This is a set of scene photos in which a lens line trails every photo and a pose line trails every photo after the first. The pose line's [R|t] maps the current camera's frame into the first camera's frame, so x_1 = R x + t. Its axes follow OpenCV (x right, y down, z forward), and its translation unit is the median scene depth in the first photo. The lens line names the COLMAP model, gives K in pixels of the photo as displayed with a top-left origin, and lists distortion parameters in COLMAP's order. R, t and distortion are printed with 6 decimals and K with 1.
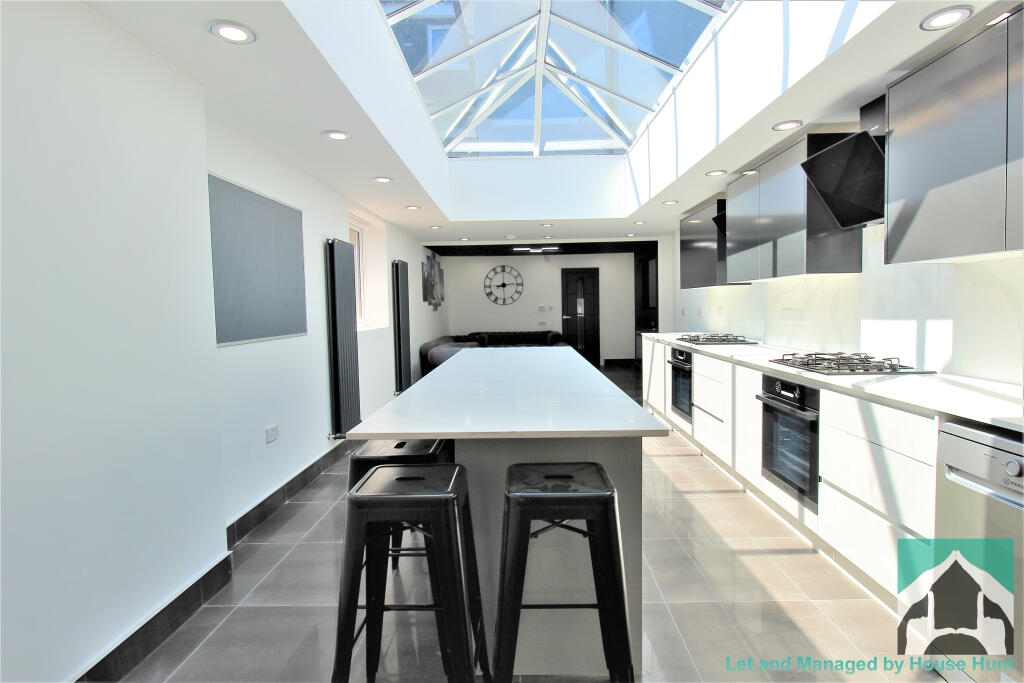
lens RADIAL K [[538.6, 0, 512.0], [0, 538.6, 341.5], [0, 0, 1]] dist [0.001845, -0.007721]
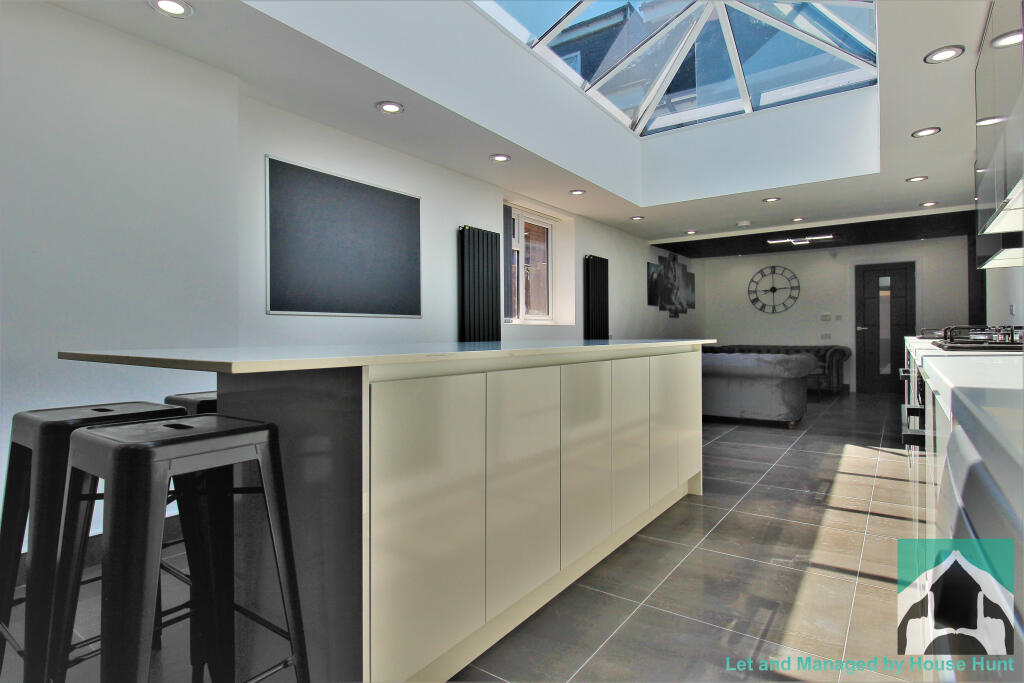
lens RADIAL K [[538.6, 0, 512.0], [0, 538.6, 341.5], [0, 0, 1]] dist [0.001845, -0.007721]
pose [[0.828996, 0.019900, -0.558901, 0.230996], [-0.044234, 0.998569, -0.030055, 0.036586], [0.557503, 0.049638, 0.828690, 0.176007]]
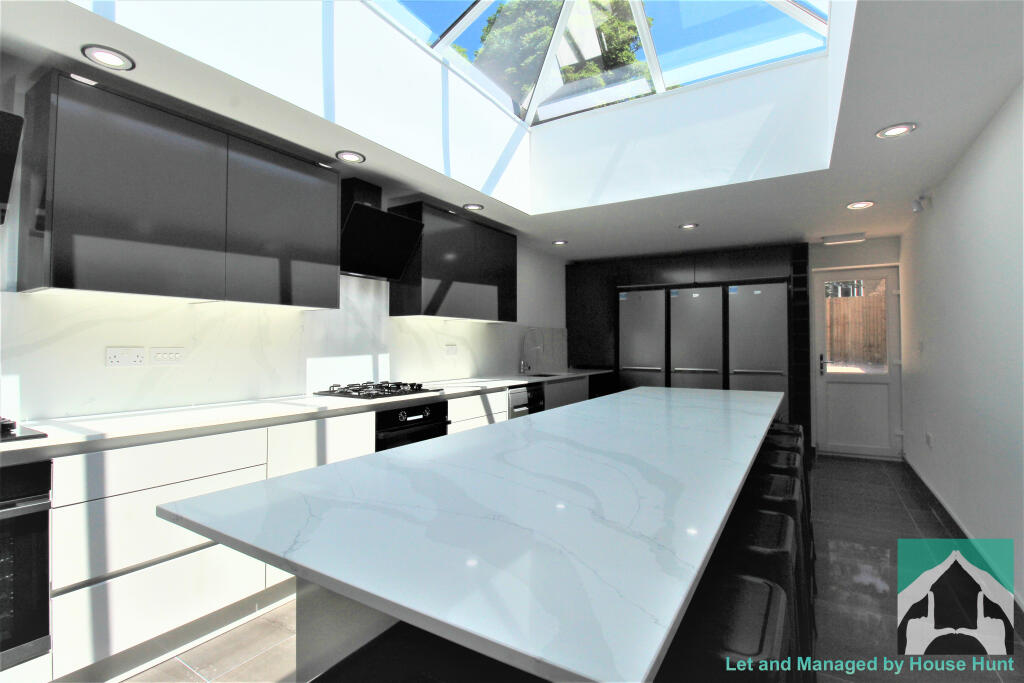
lens RADIAL K [[481.4, 0, 512.0], [0, 481.4, 341.5], [0, 0, 1]] dist [0.000794, 0.000158]
pose [[-0.859976, 0.014465, 0.510129, -0.090400], [0.041281, 0.998294, 0.041283, -0.046633], [-0.508662, 0.056561, -0.859107, 0.857118]]
